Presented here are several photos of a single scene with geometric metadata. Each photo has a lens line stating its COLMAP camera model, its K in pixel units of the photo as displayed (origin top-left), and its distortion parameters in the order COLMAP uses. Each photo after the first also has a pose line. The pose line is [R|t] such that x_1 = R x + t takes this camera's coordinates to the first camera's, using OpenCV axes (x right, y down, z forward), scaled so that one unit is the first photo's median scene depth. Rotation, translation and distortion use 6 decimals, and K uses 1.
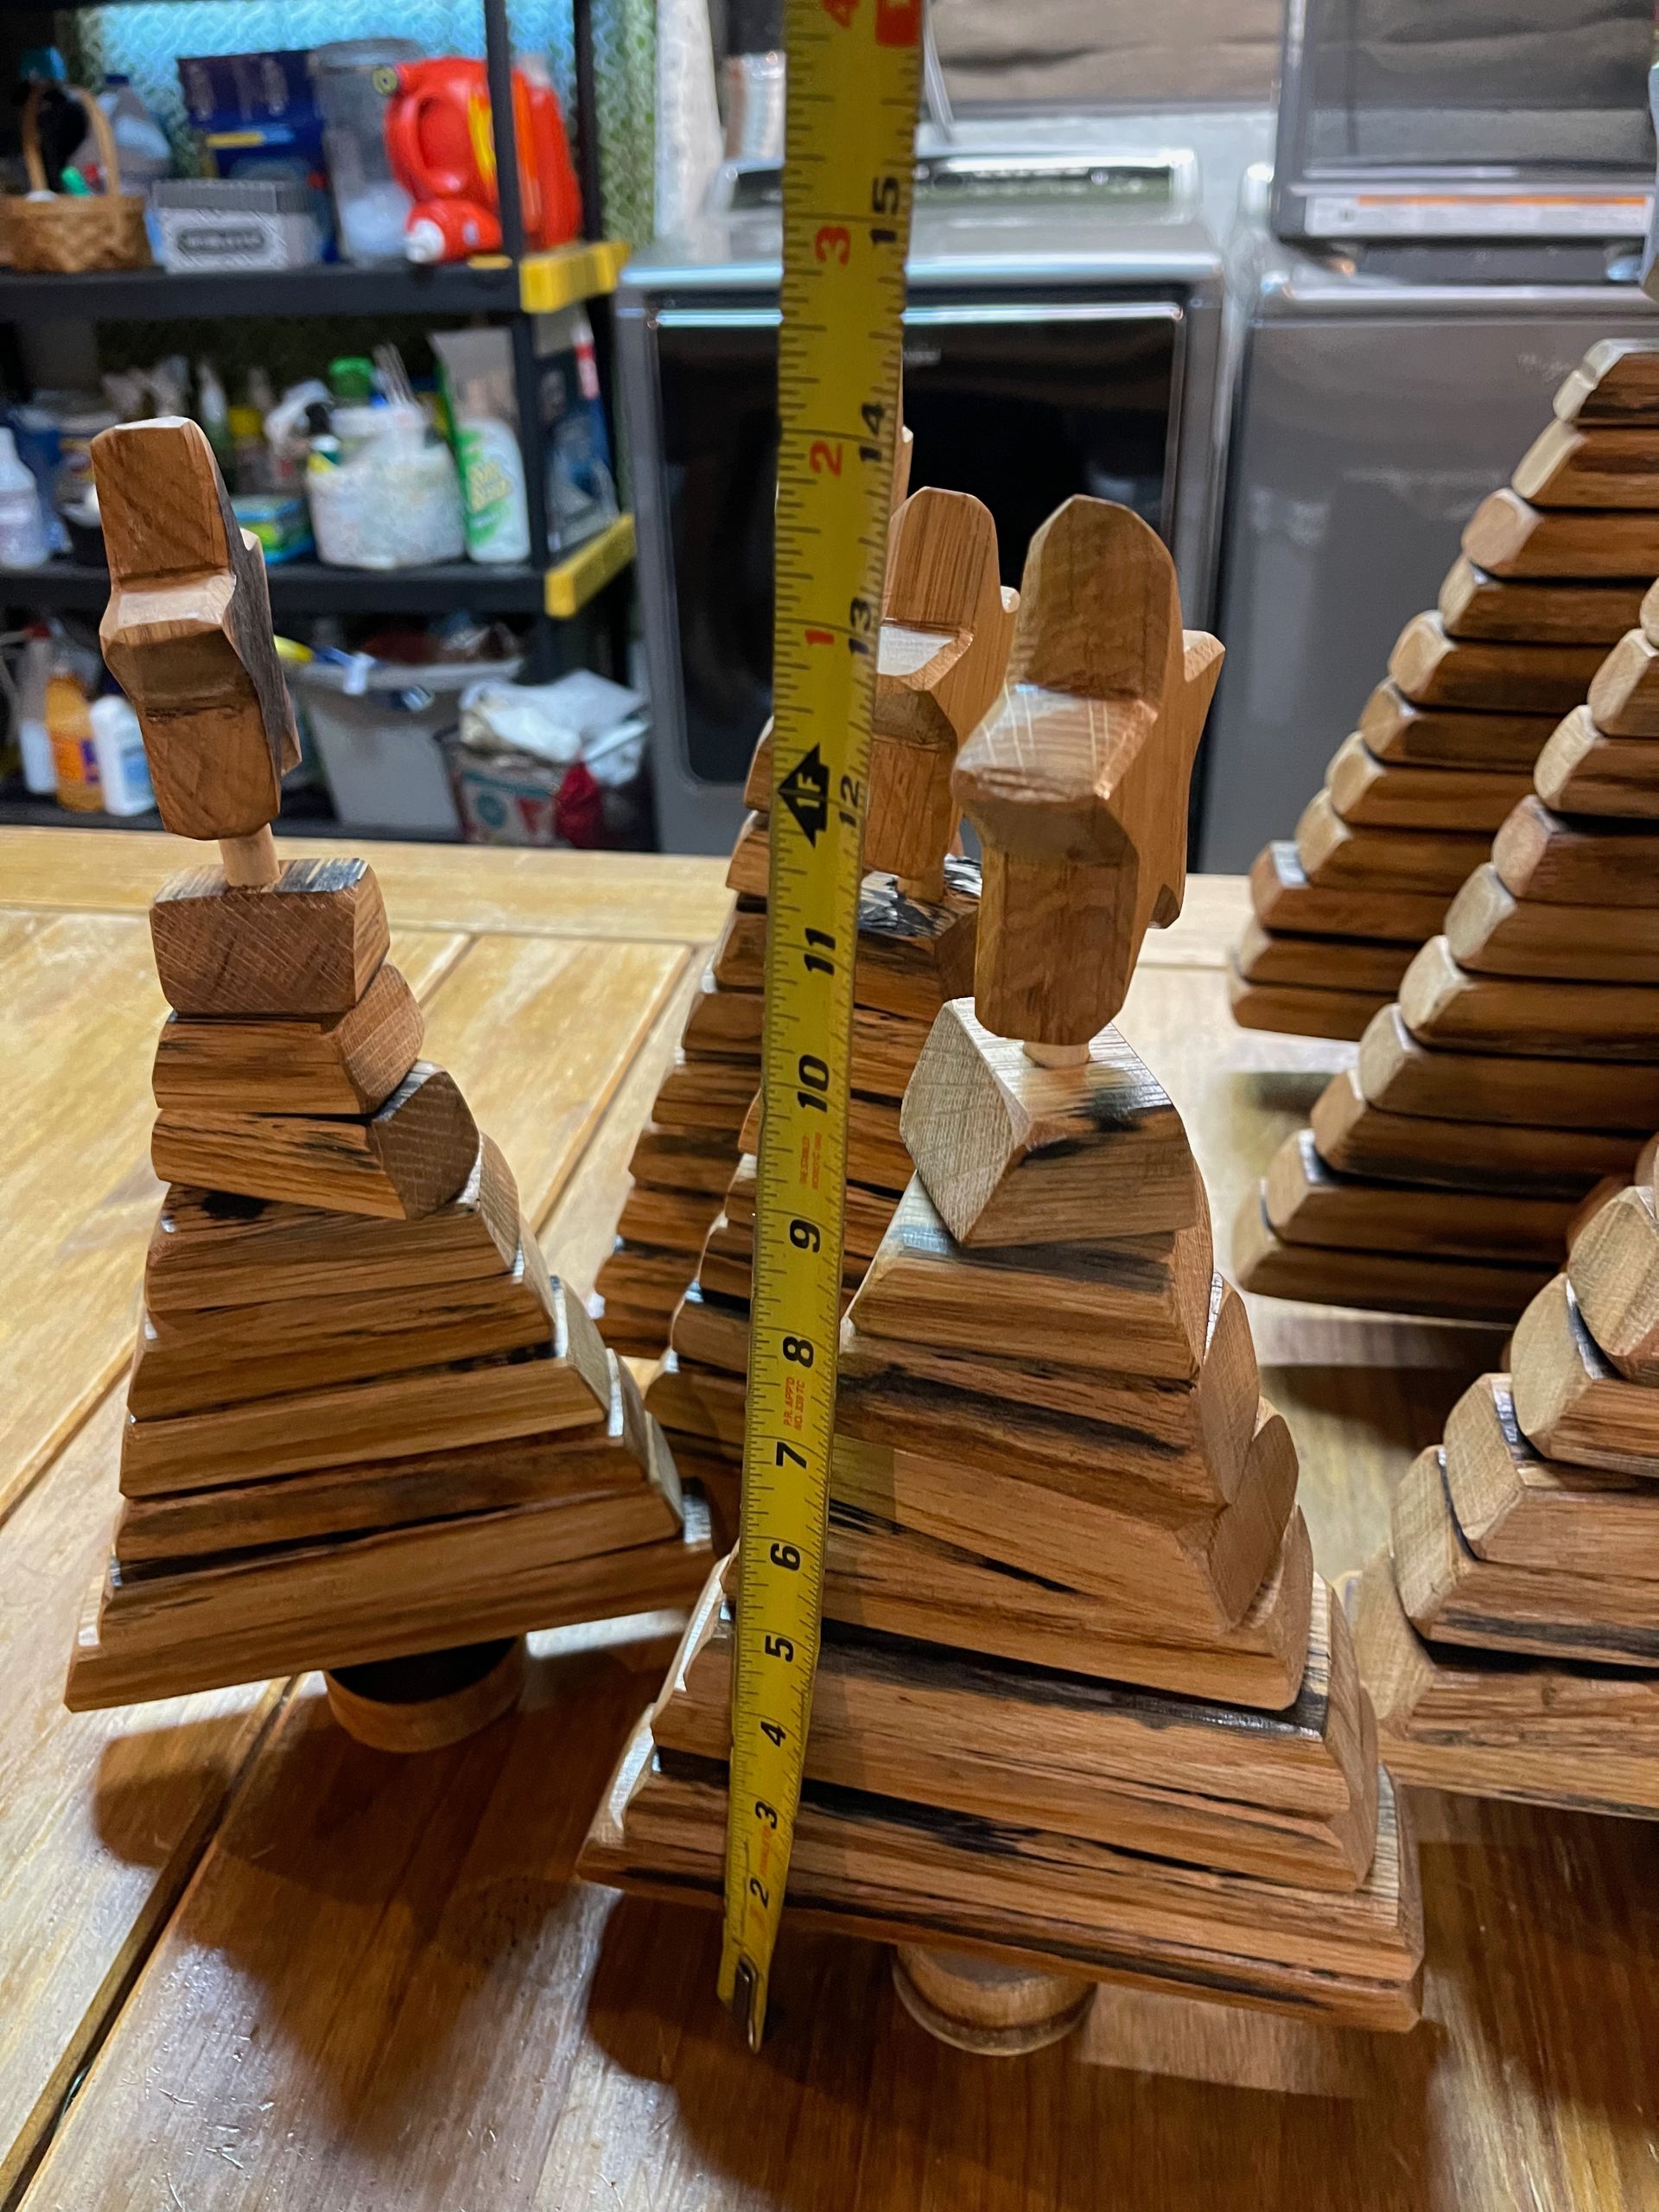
lens RADIAL K [[1727.8, 0, 838.9], [0, 1727.8, 1132.2], [0, 0, 1]] dist [0.077936, -0.108040]
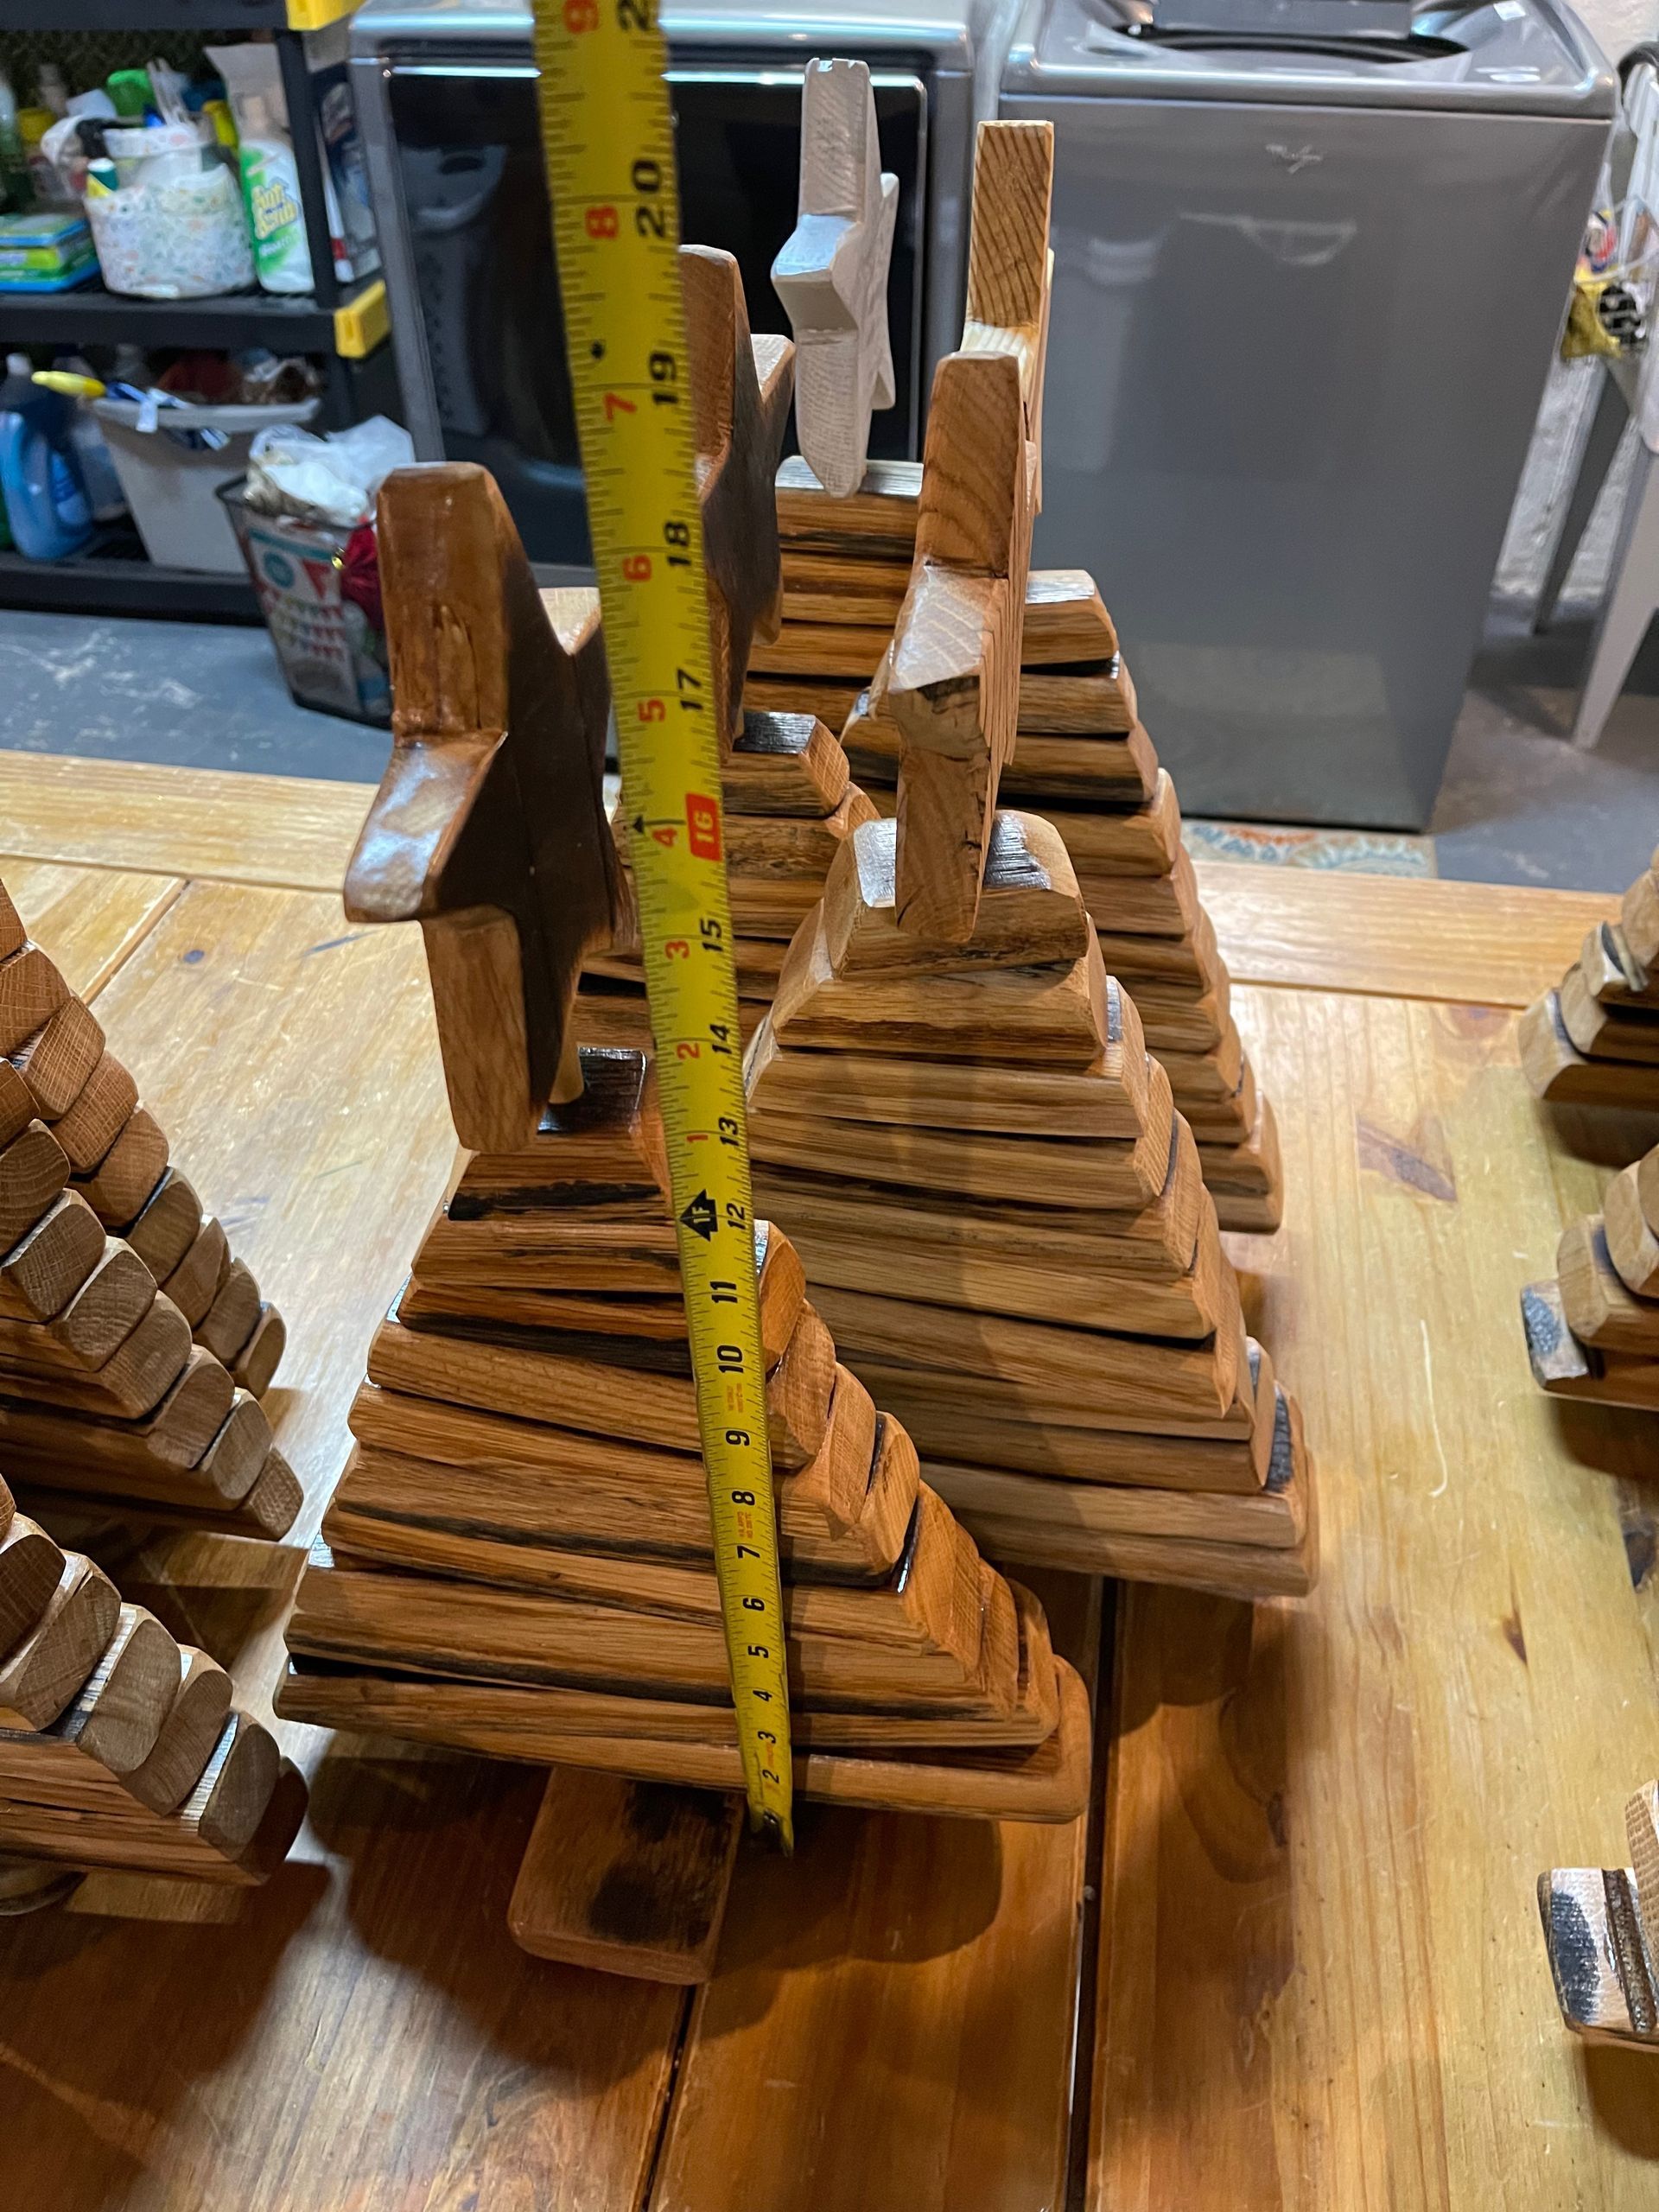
lens RADIAL K [[1727.8, 0, 838.9], [0, 1727.8, 1132.2], [0, 0, 1]] dist [0.077936, -0.108040]
pose [[0.999738, 0.021926, 0.006545, 0.118144], [-0.022758, 0.982456, 0.185099, -0.059089], [-0.002372, -0.185199, 0.982698, -0.044034]]
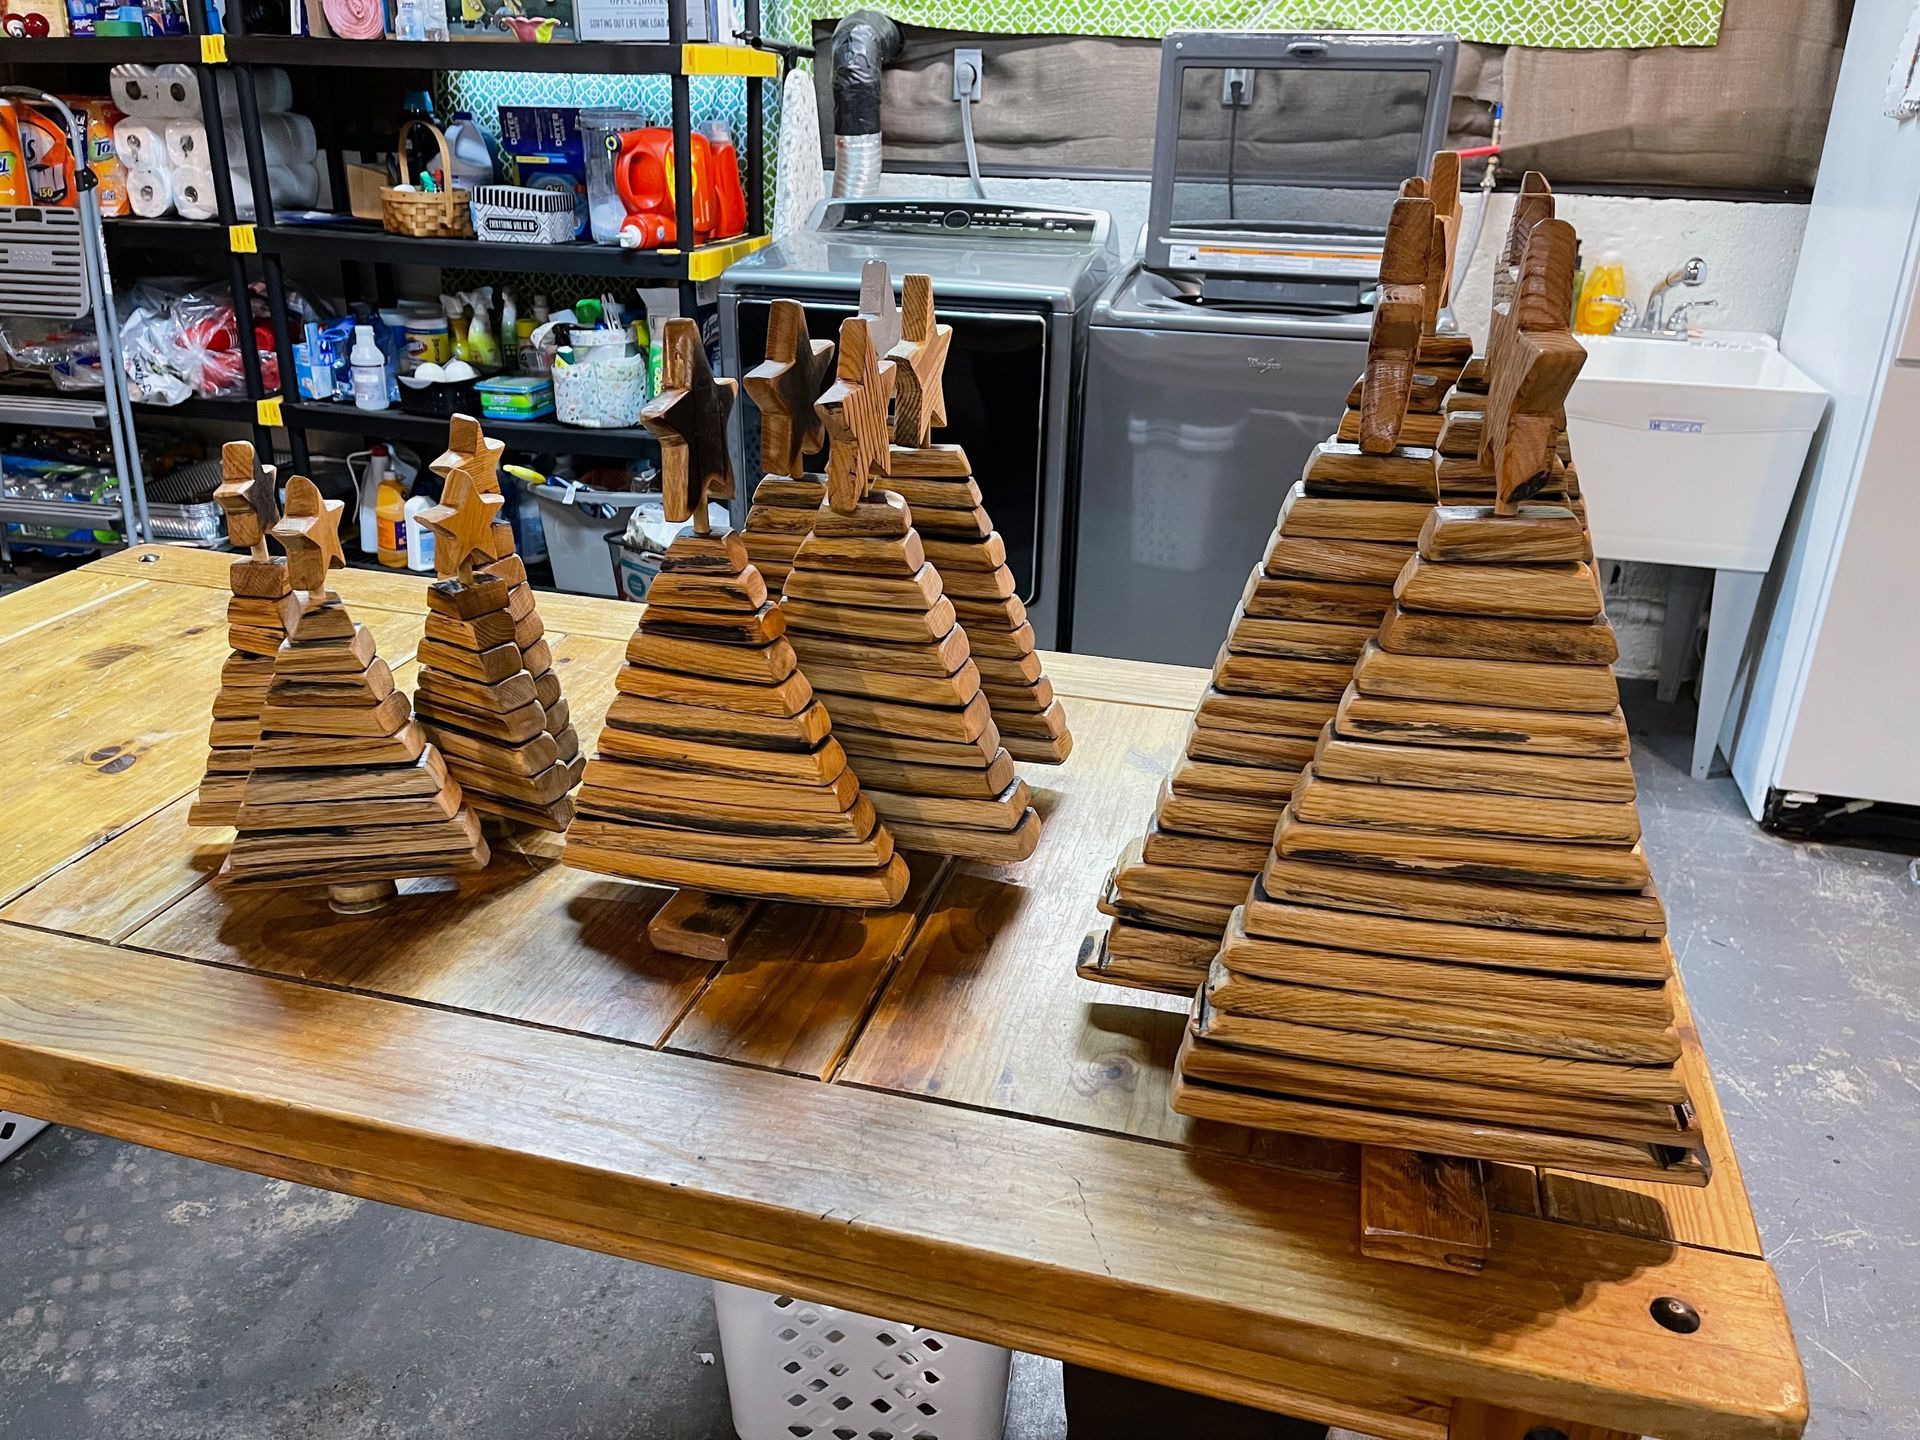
lens RADIAL K [[1503.4, 0, 960.0], [0, 1503.4, 720.0], [0, 0, 1]] dist [0.075939, 0.001098]
pose [[0.993055, 0.082301, -0.084071, 0.203859], [-0.091657, 0.989212, -0.114277, 0.060266], [0.073759, 0.121189, 0.989885, -0.289227]]
